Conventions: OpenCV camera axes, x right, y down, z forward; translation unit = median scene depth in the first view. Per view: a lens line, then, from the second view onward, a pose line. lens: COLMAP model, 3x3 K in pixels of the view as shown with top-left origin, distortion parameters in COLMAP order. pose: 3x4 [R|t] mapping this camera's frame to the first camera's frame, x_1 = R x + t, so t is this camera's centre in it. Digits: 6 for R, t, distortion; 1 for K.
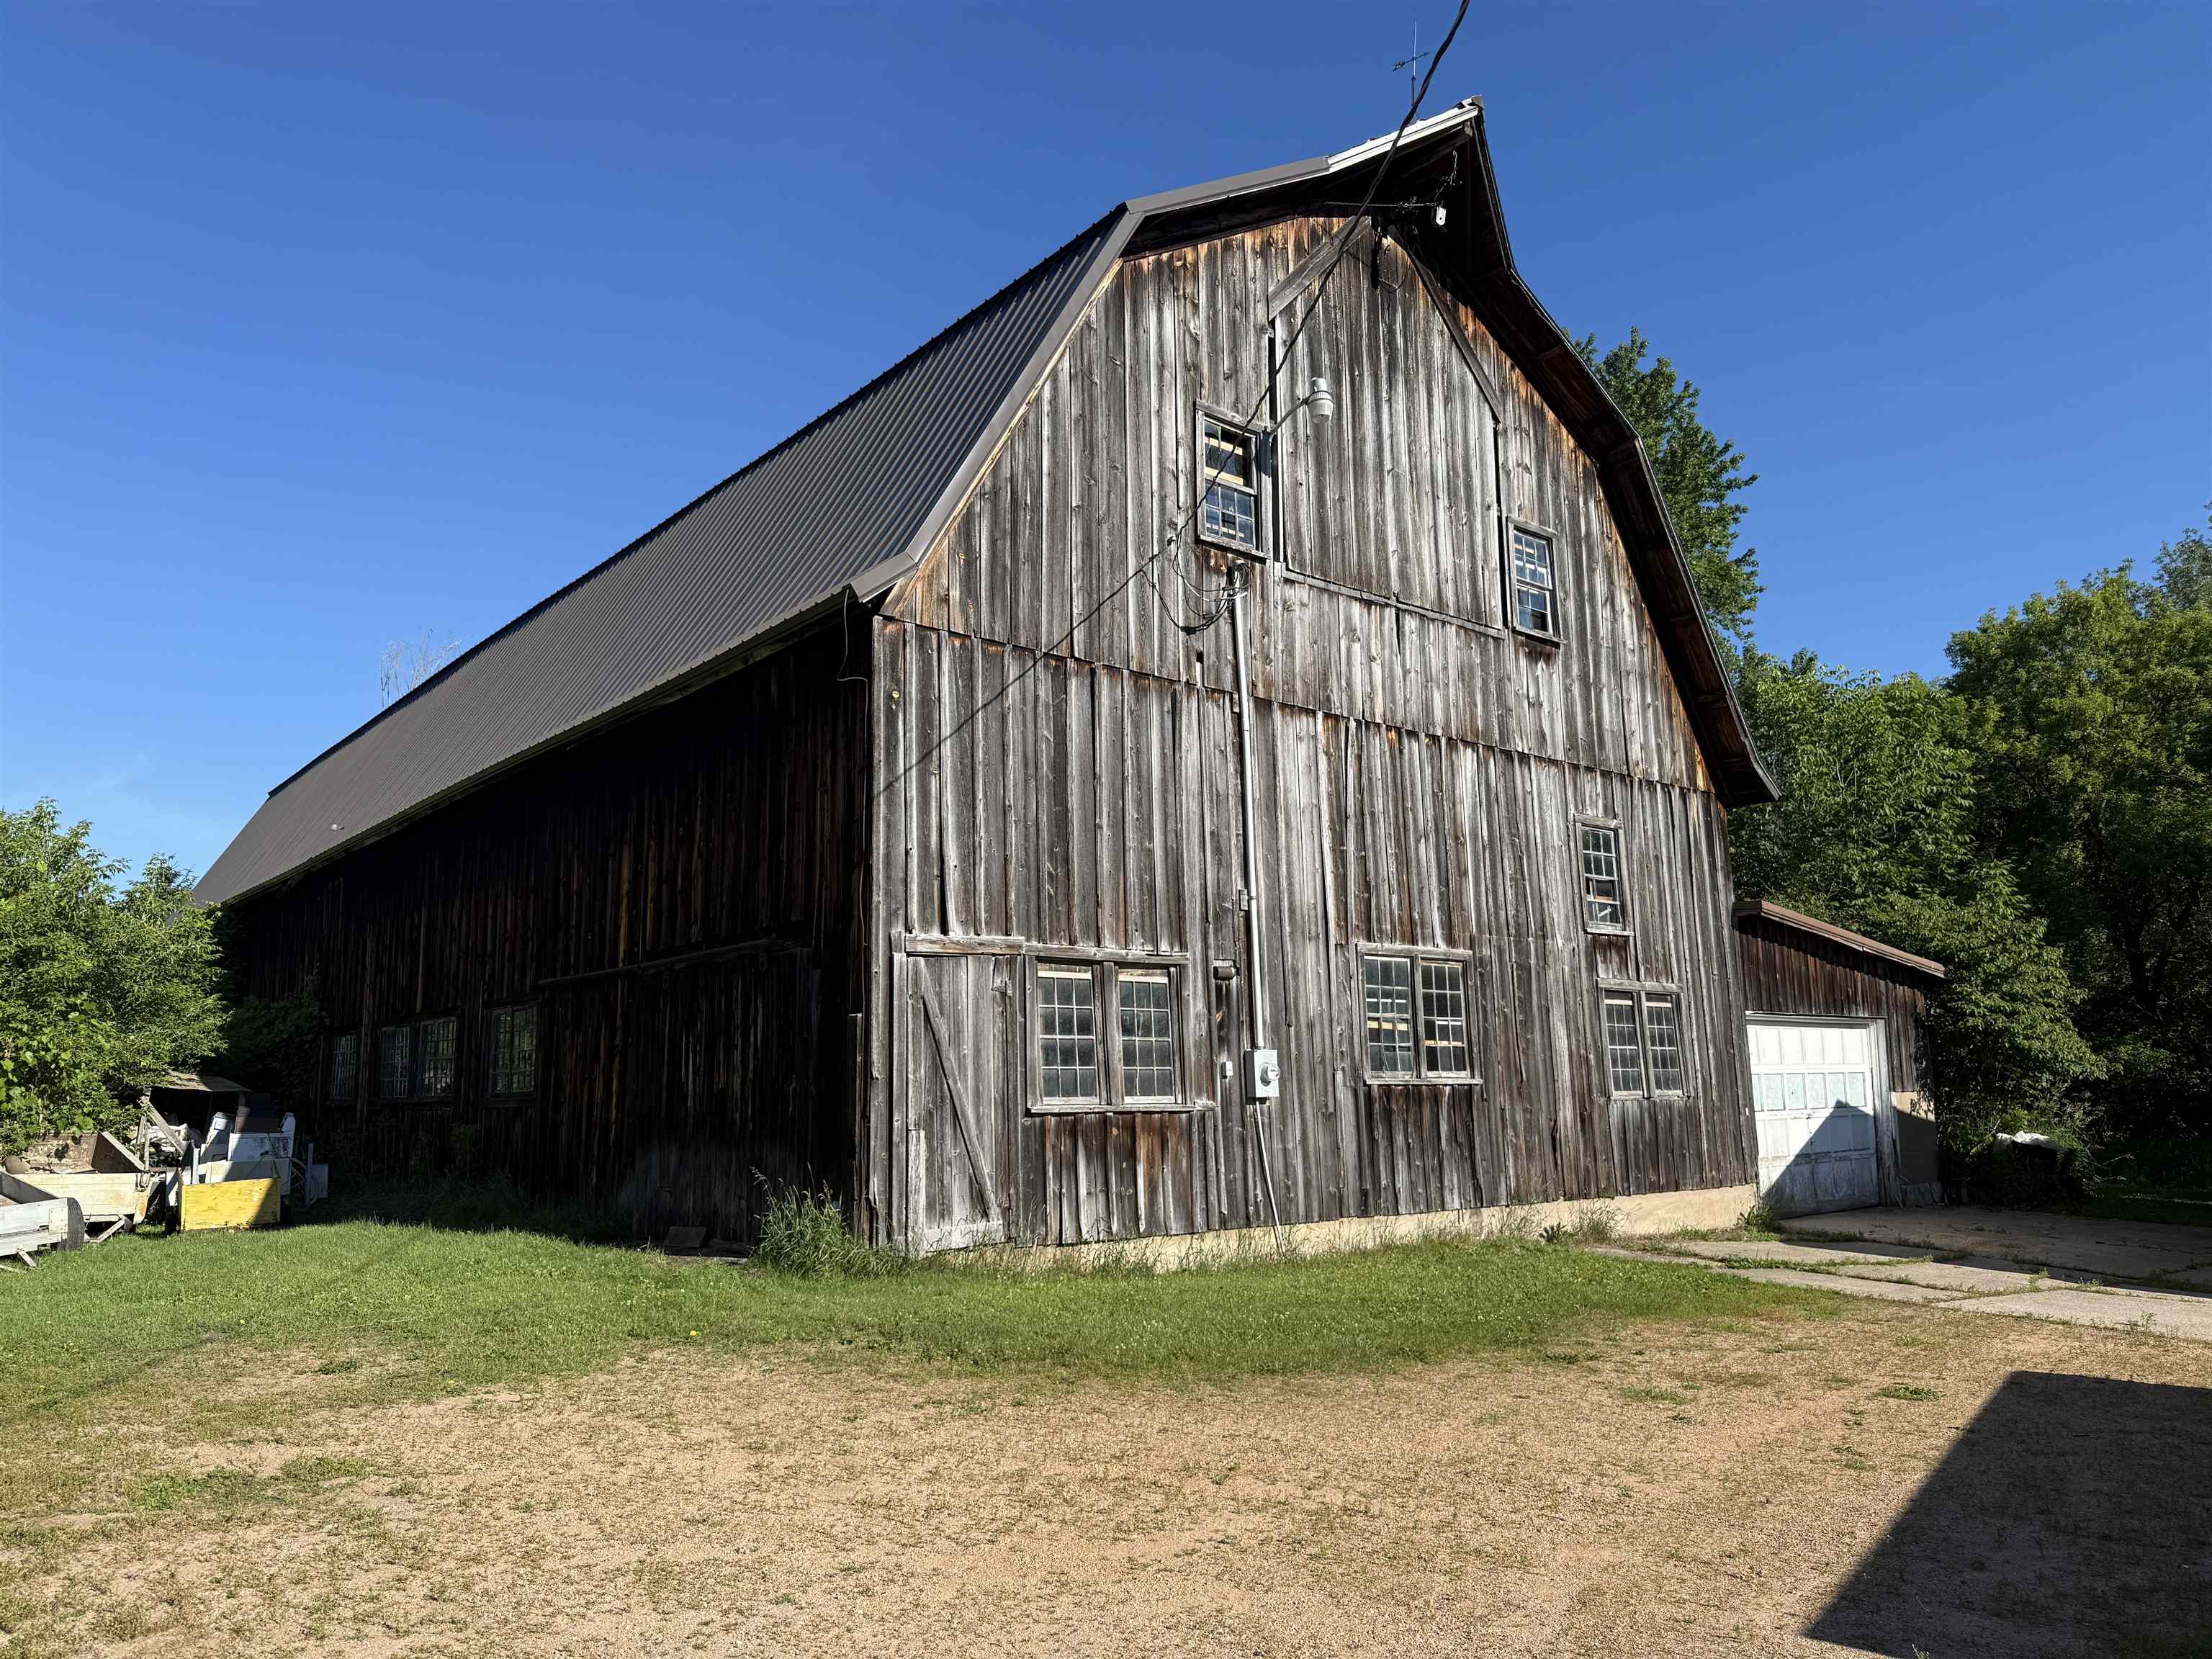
lens RADIAL K [[1537.3, 0, 1100.6], [0, 1537.3, 840.8], [0, 0, 1]] dist [0.149640, -0.251933]
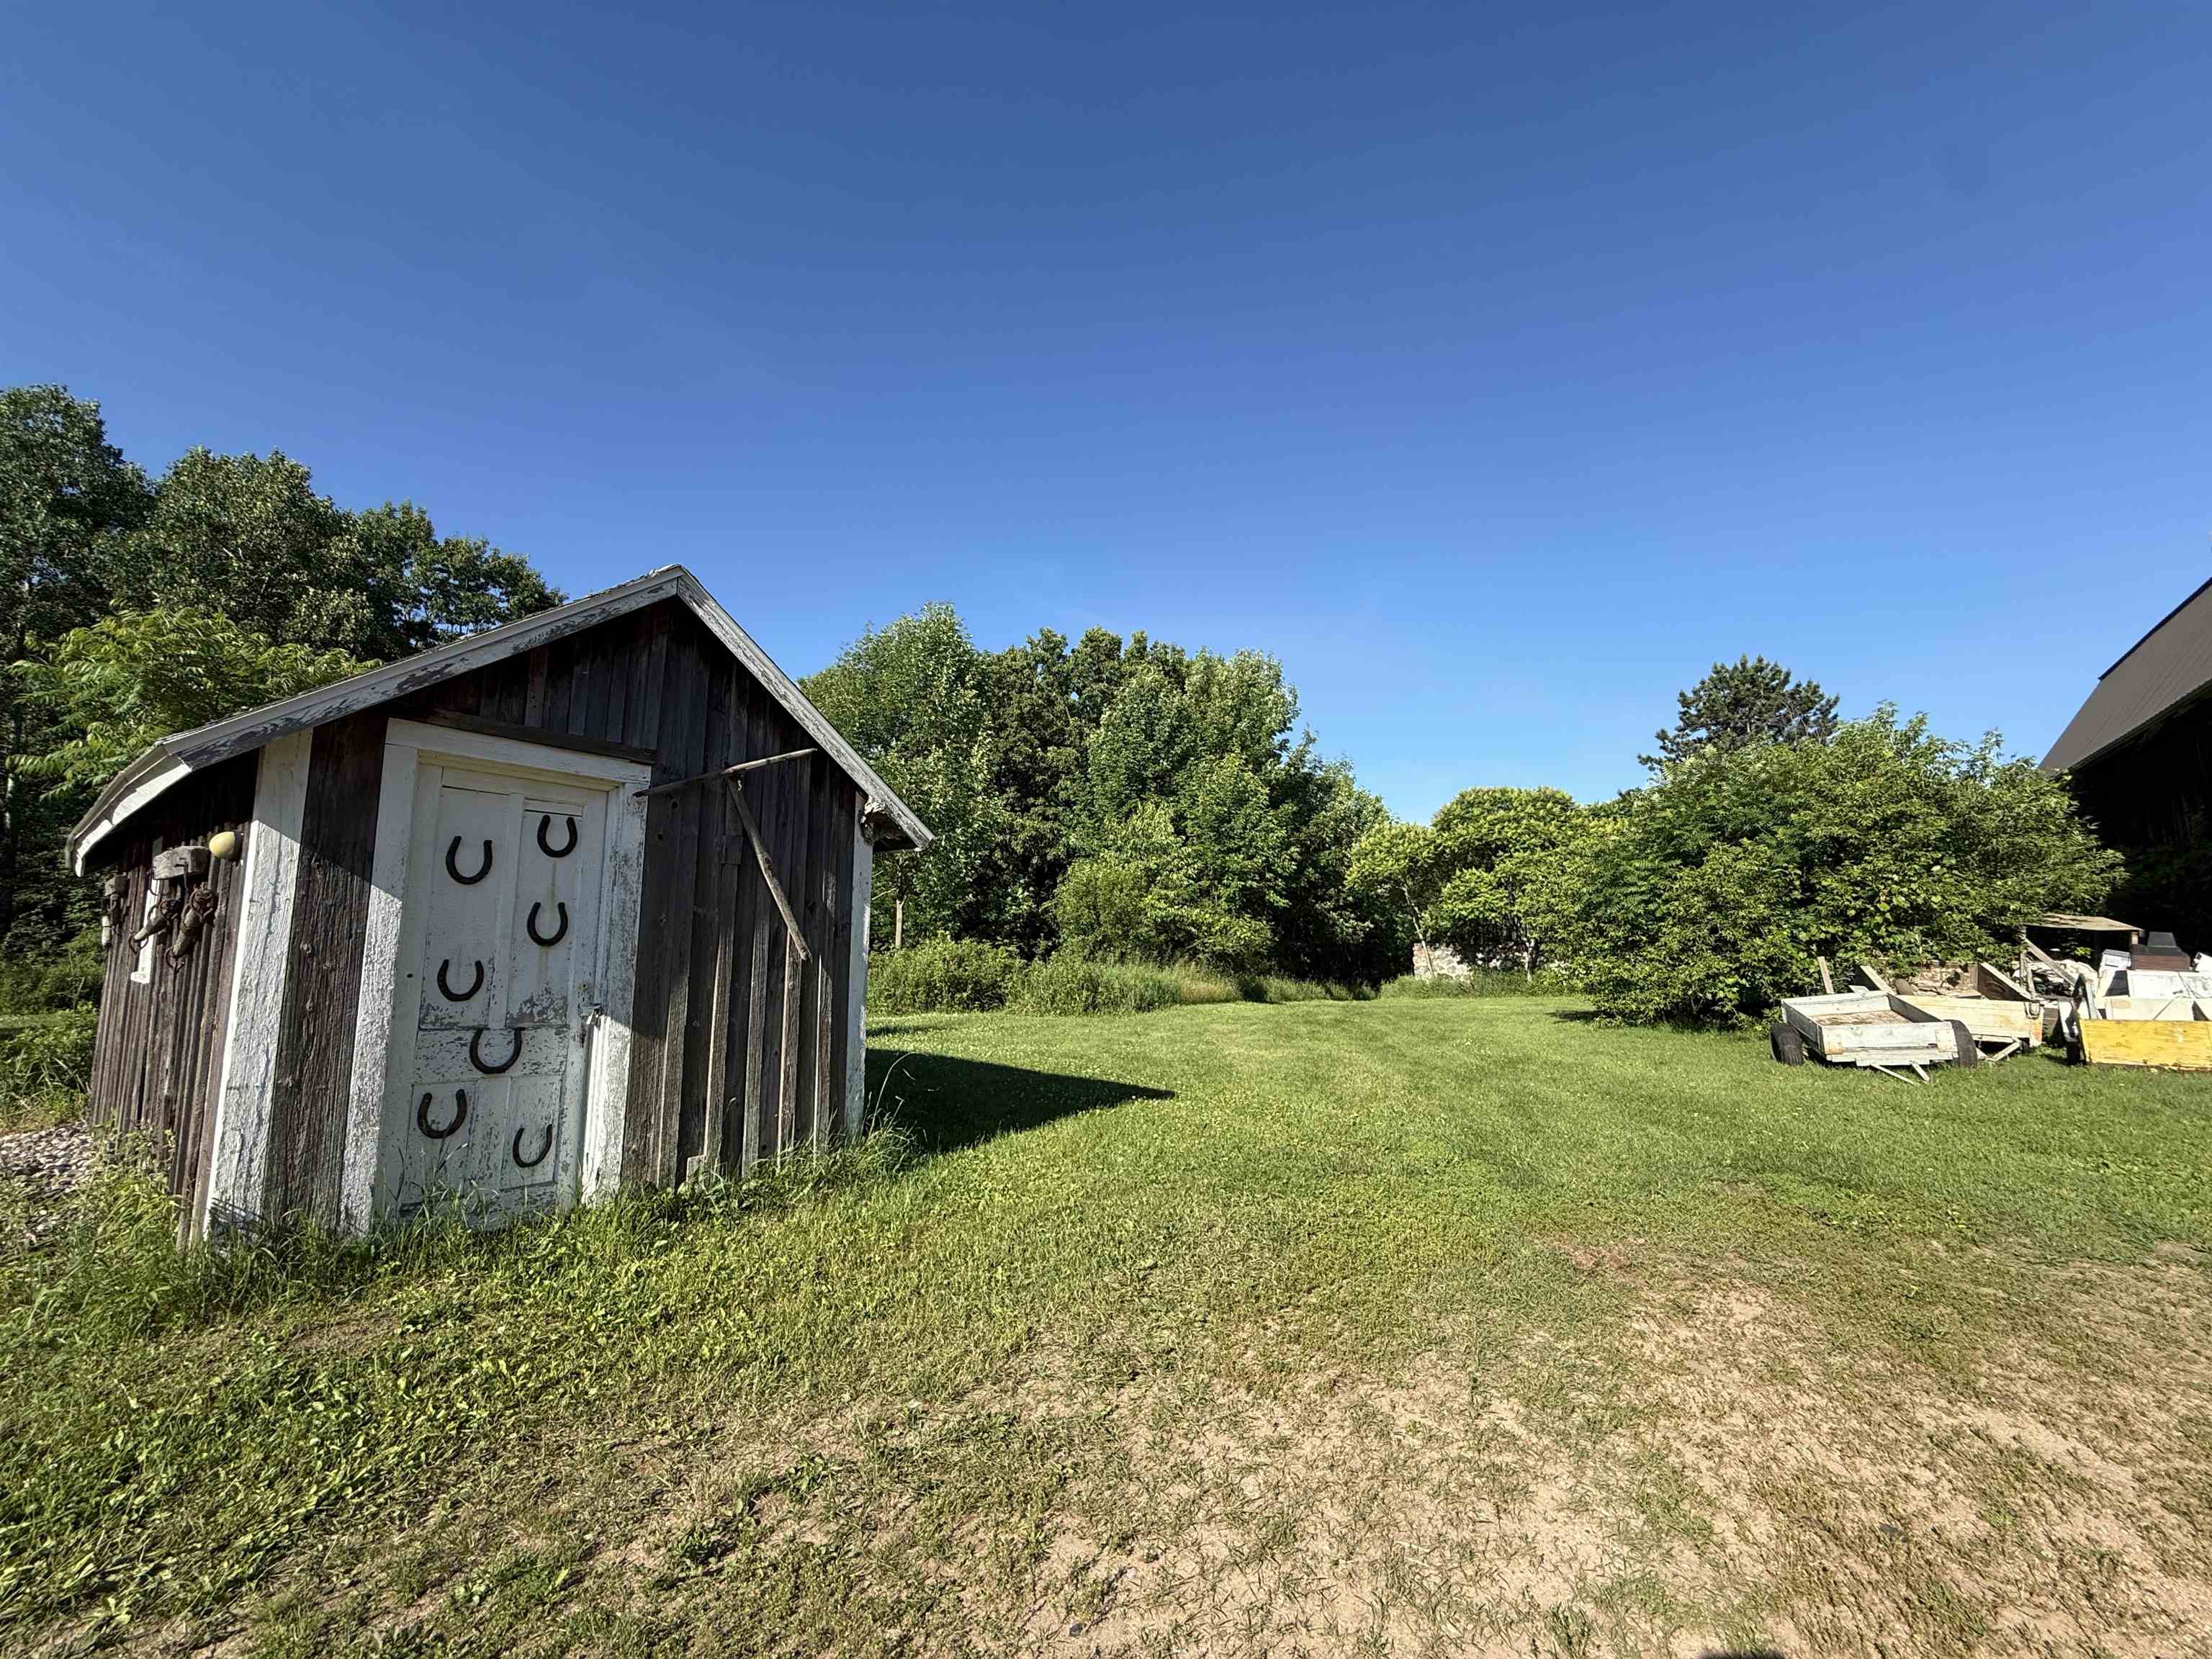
lens RADIAL K [[881.0, 0, 1102.0], [0, 881.0, 828.9], [0, 0, 1]] dist [-0.000552, 0.000190]
pose [[0.218076, -0.102825, -0.970500, -0.154128], [0.146905, 0.986562, -0.071517, 0.043332], [0.964812, -0.126975, 0.230251, 0.262988]]
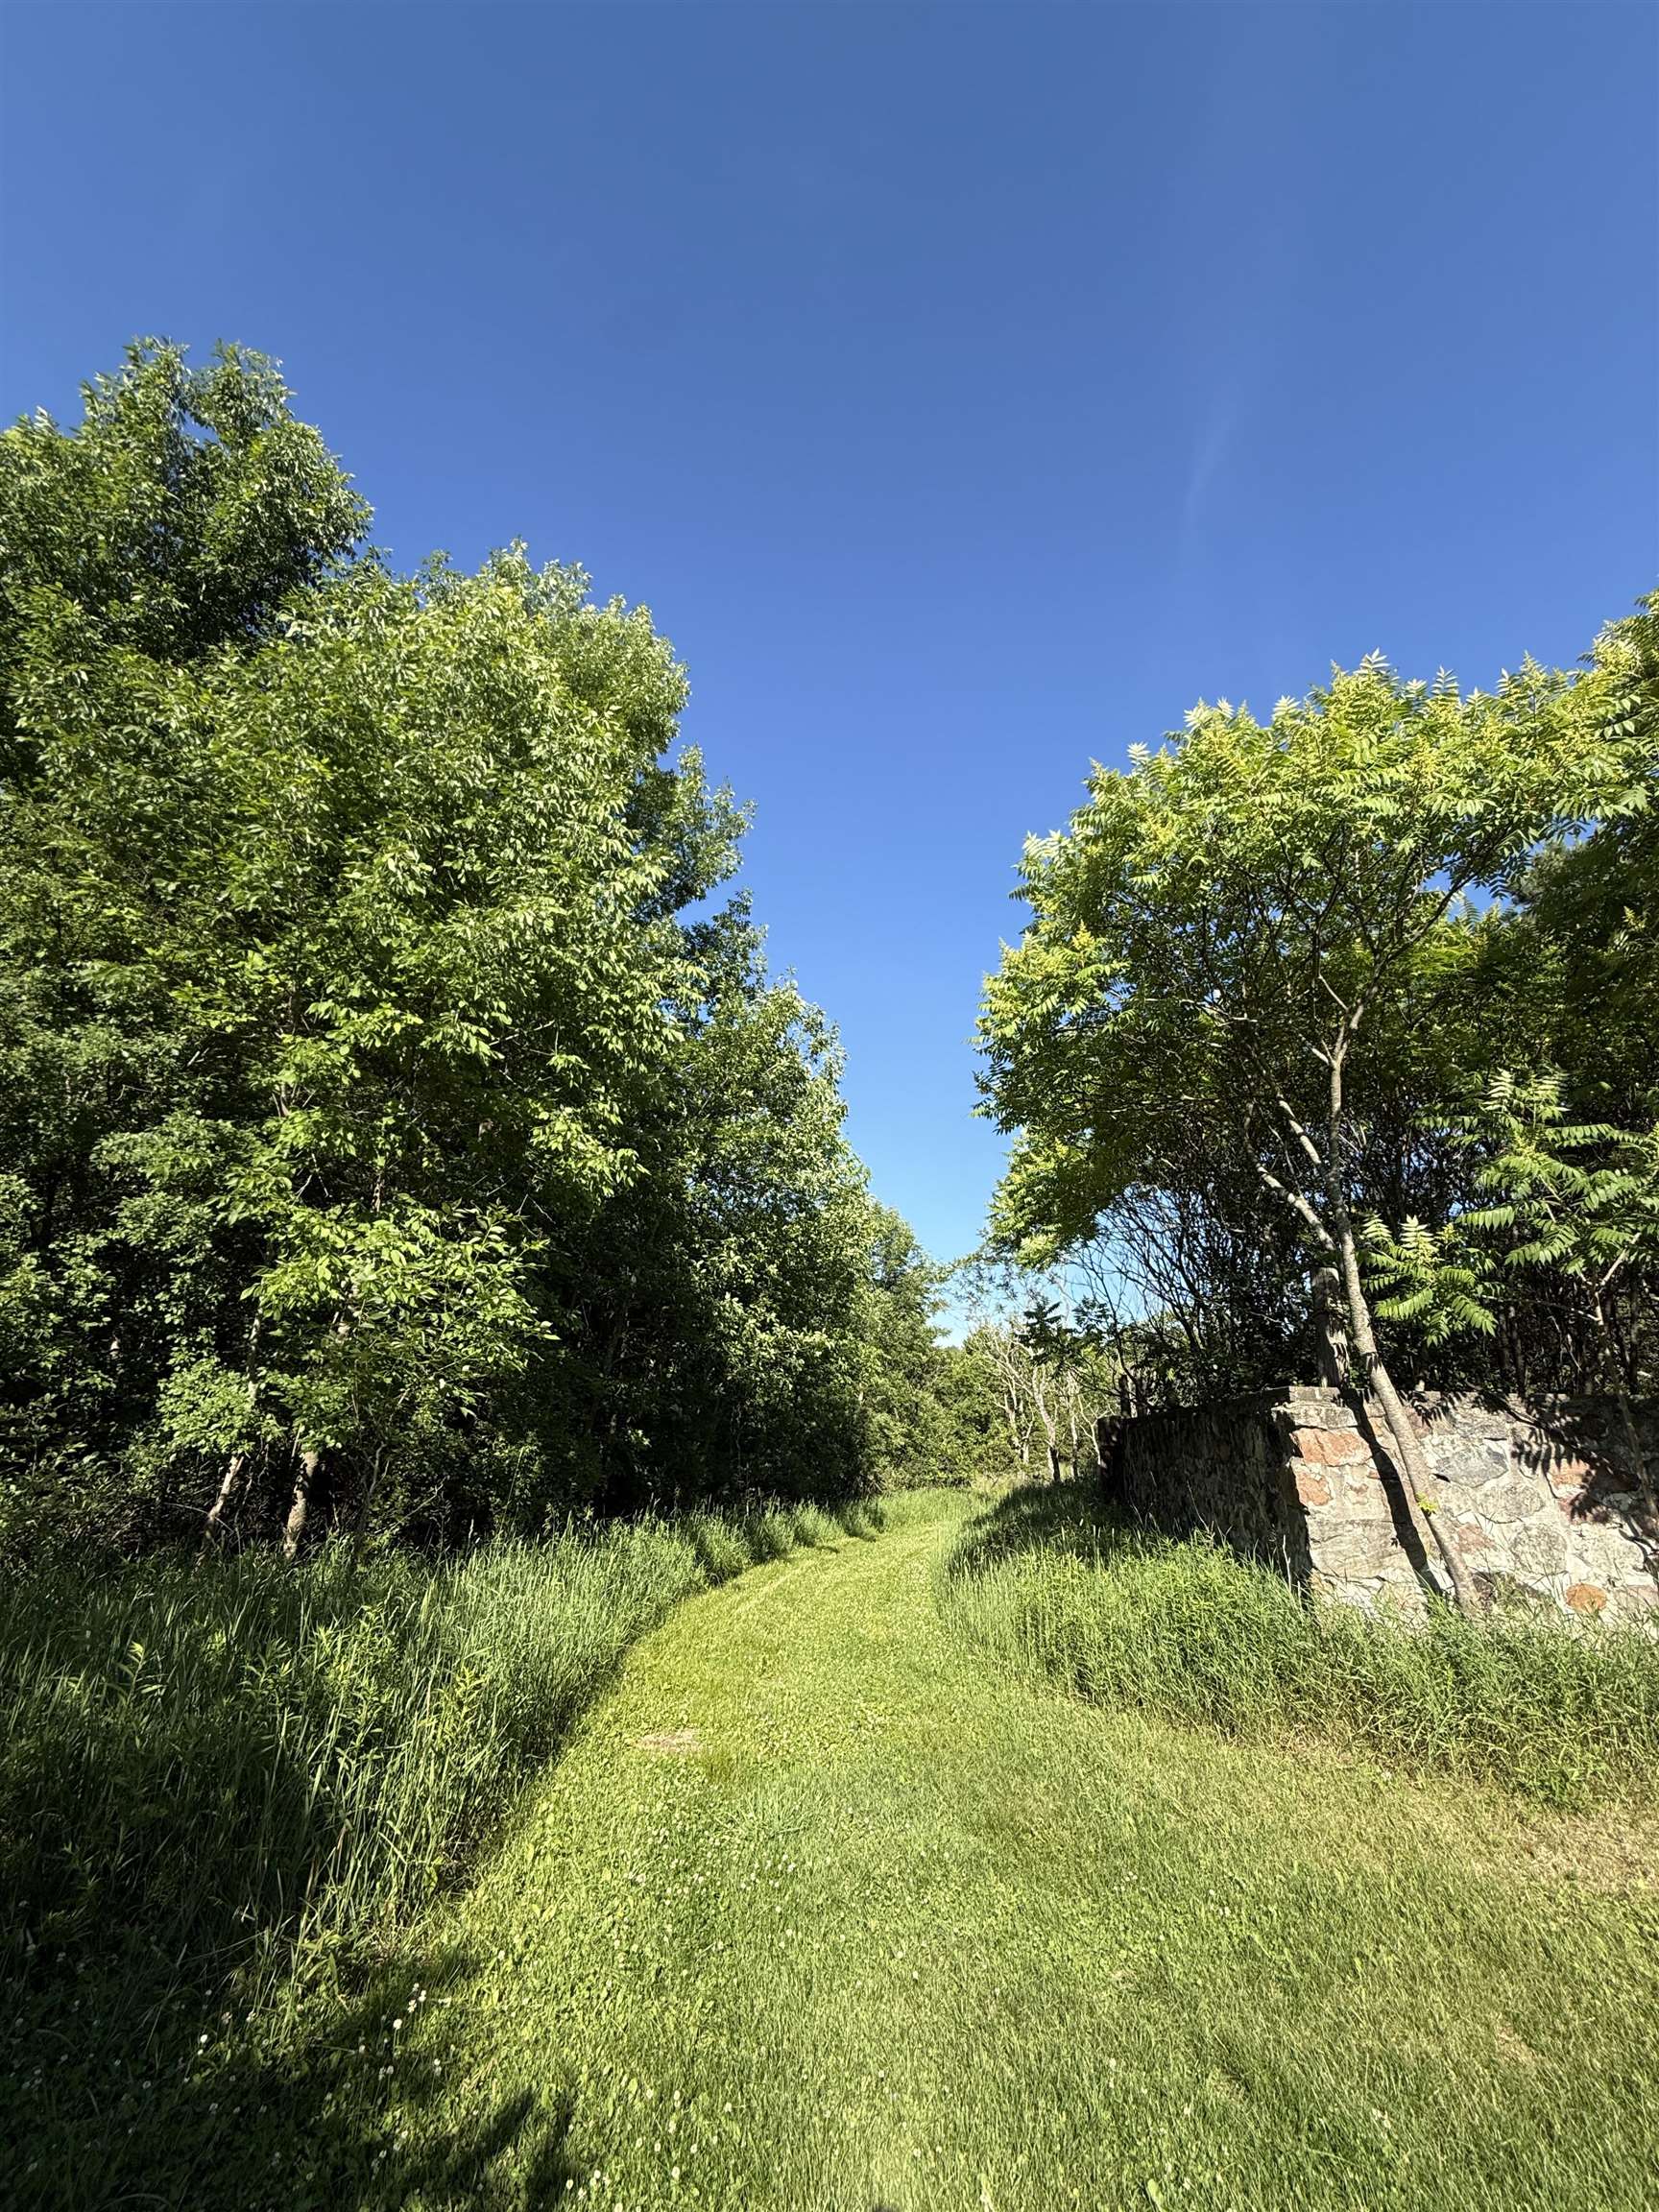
lens RADIAL K [[881.0, 0, 829.5], [0, 881.0, 1106.0], [0, 0, 1]] dist [-0.000552, 0.000190]
pose [[0.635181, -0.205896, -0.744413, -1.744365], [0.061182, 0.974197, -0.217248, 0.210830], [0.769936, 0.092447, 0.631389, 0.959435]]
